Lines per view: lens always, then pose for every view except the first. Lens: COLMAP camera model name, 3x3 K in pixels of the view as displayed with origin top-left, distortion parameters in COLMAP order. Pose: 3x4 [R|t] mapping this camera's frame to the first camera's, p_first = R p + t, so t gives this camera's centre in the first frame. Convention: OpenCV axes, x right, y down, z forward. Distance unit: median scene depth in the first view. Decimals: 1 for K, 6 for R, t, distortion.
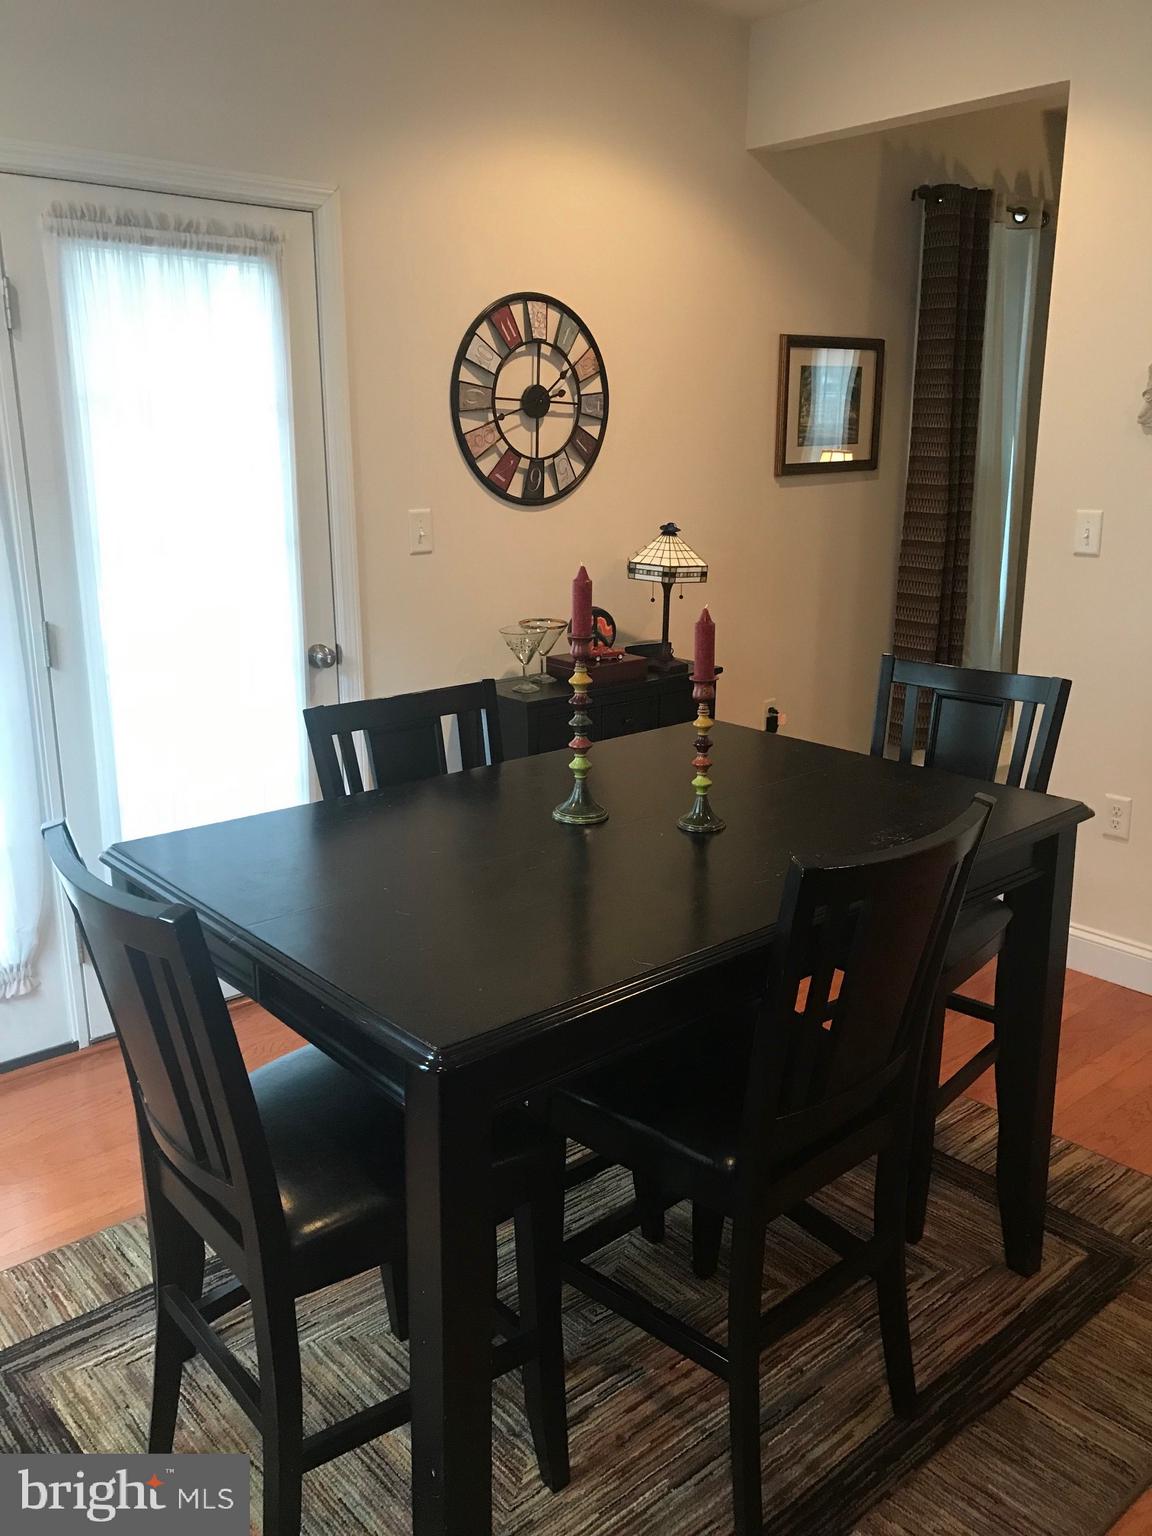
lens RADIAL K [[1267.7, 0, 581.1], [0, 1267.7, 764.7], [0, 0, 1]] dist [0.046916, -0.046201]
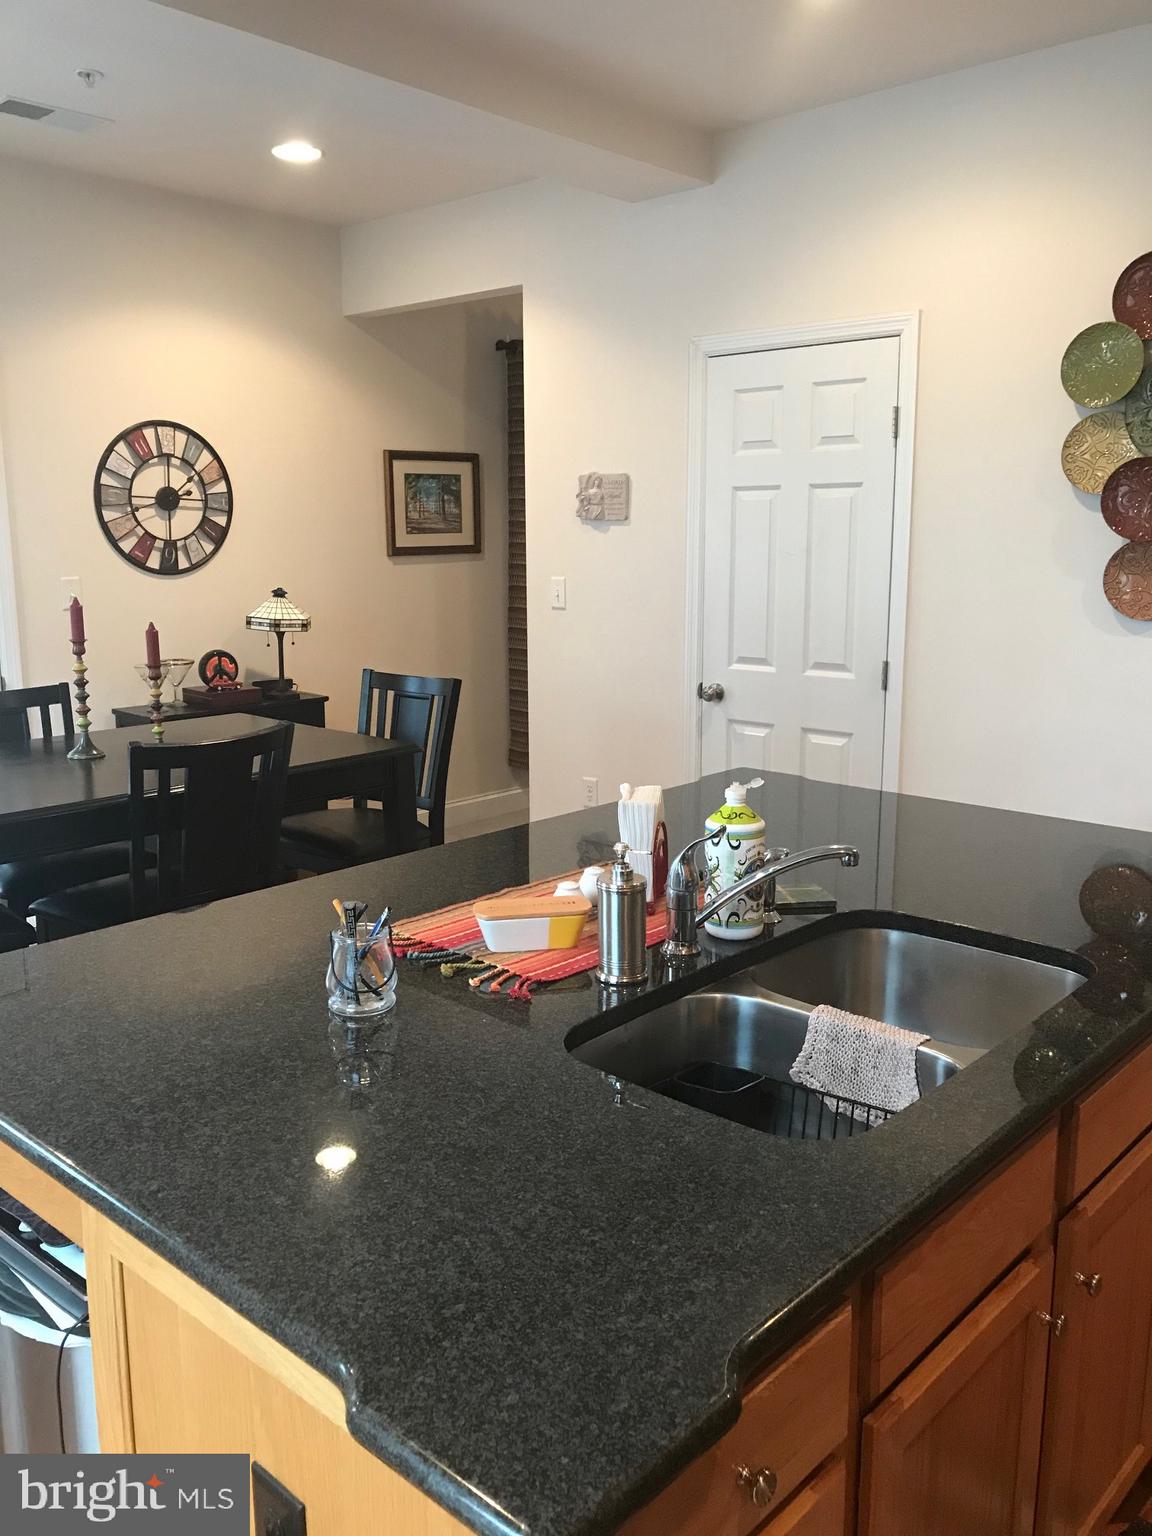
lens RADIAL K [[1267.7, 0, 570.9], [0, 1267.7, 772.3], [0, 0, 1]] dist [0.046916, -0.046201]
pose [[0.995848, -0.020013, 0.088801, 0.262239], [0.025961, 0.997459, -0.066347, 0.104279], [-0.087248, 0.068377, 0.993837, -0.359778]]
